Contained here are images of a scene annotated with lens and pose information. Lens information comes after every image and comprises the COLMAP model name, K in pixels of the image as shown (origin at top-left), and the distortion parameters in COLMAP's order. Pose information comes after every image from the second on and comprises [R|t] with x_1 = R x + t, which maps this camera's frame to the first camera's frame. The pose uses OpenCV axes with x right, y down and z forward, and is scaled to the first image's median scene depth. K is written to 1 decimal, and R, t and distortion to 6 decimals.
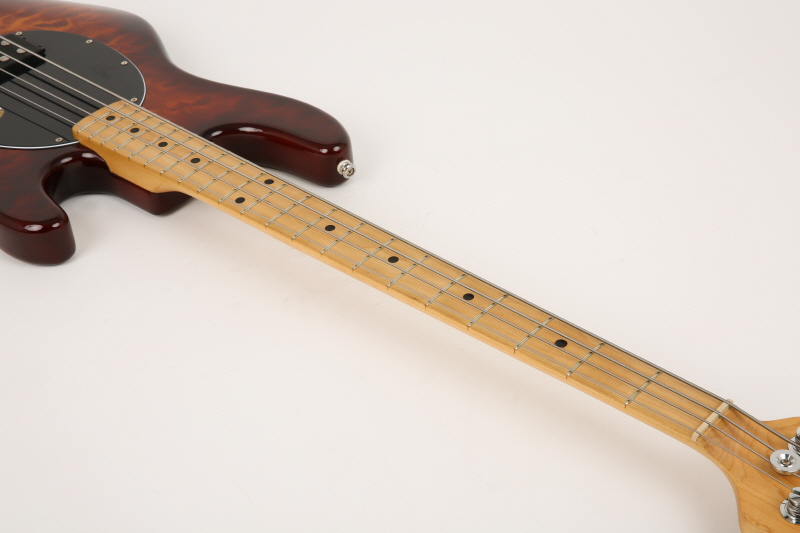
lens RADIAL K [[1422.9, 0, 398.3], [0, 1422.9, 282.4], [0, 0, 1]] dist [0.130275, 0.209035]
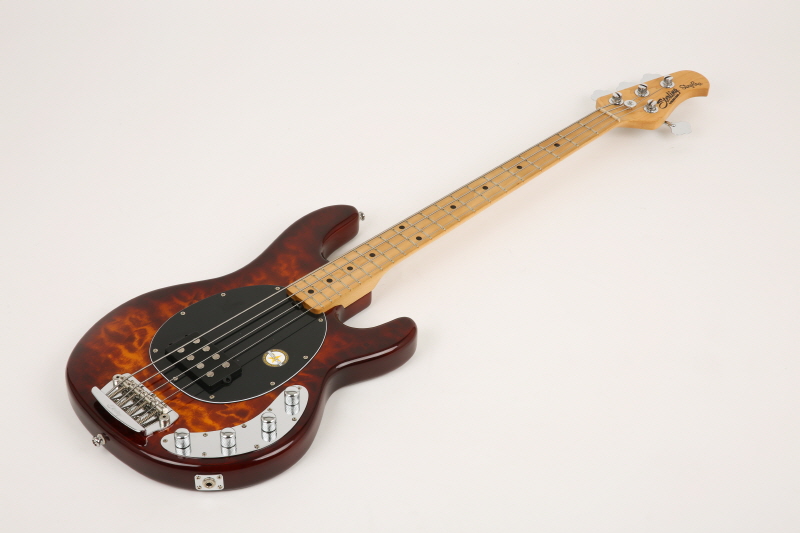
lens RADIAL K [[1472.1, 0, 387.7], [0, 1472.1, 265.9], [0, 0, 1]] dist [0.199318, 0.047797]
pose [[0.063322, -0.596697, 0.799964, -1.564473], [0.587737, 0.670121, 0.453324, -0.868541], [-0.806570, 0.441463, 0.393134, 0.355732]]
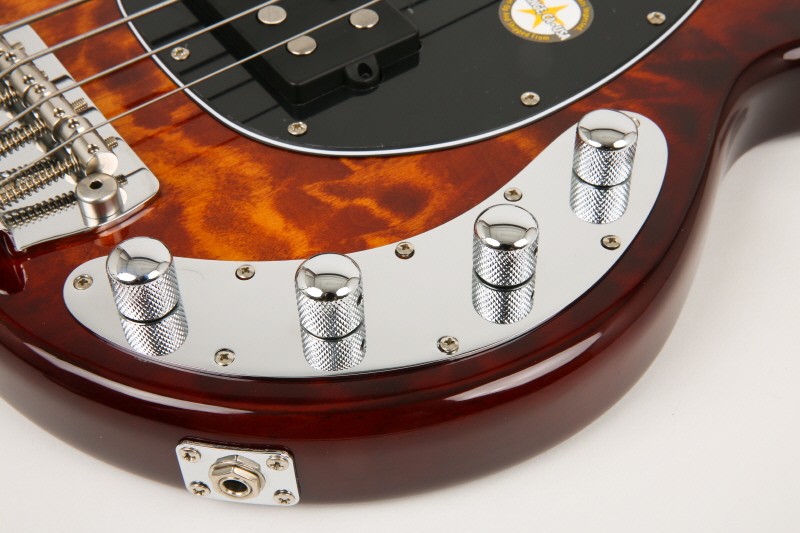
lens RADIAL K [[1309.9, 0, 400.0], [0, 1309.9, 266.5], [0, 0, 1]] dist [0.001956, 0.015047]
pose [[0.230181, -0.692168, 0.684047, -0.665519], [0.602733, 0.653269, 0.458206, -0.293131], [-0.764022, 0.306827, 0.567562, 0.972907]]
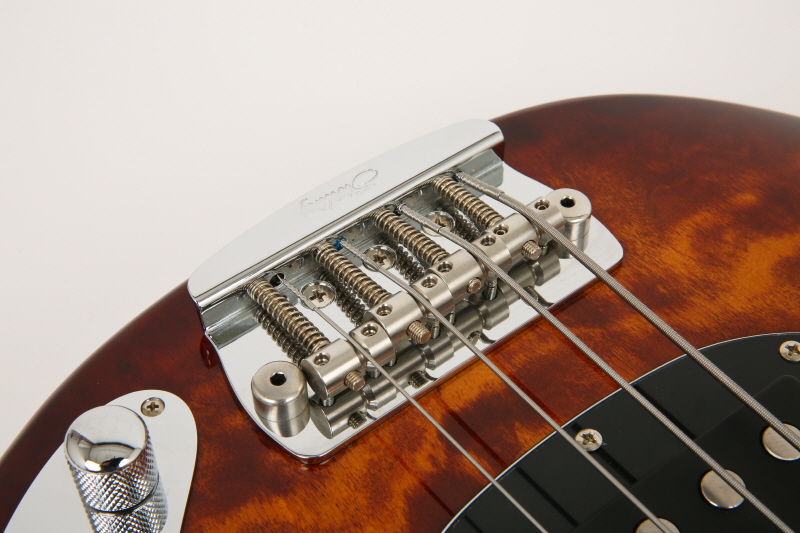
lens RADIAL K [[1330.4, 0, 396.5], [0, 1330.4, 243.9], [0, 0, 1]] dist [-0.000926, -0.054588]
pose [[0.983492, 0.154513, -0.094172, -0.387420], [-0.136300, 0.974891, 0.176095, -0.275566], [0.119016, -0.160353, 0.979858, 0.963940]]
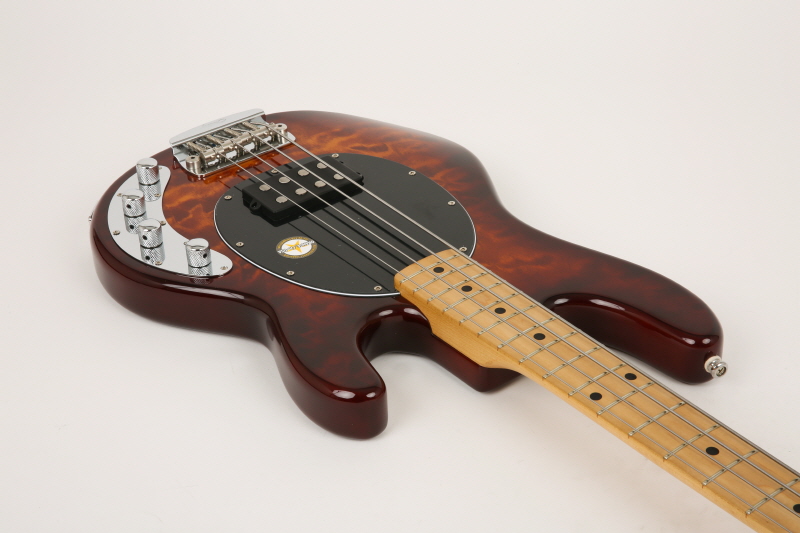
lens RADIAL K [[1422.9, 0, 398.3], [0, 1422.9, 282.4], [0, 0, 1]] dist [0.130275, 0.209035]
pose [[0.984483, 0.124029, -0.124138, -0.130731], [-0.131859, 0.989631, -0.056949, -0.061455], [0.115787, 0.072434, 0.990629, 0.168247]]
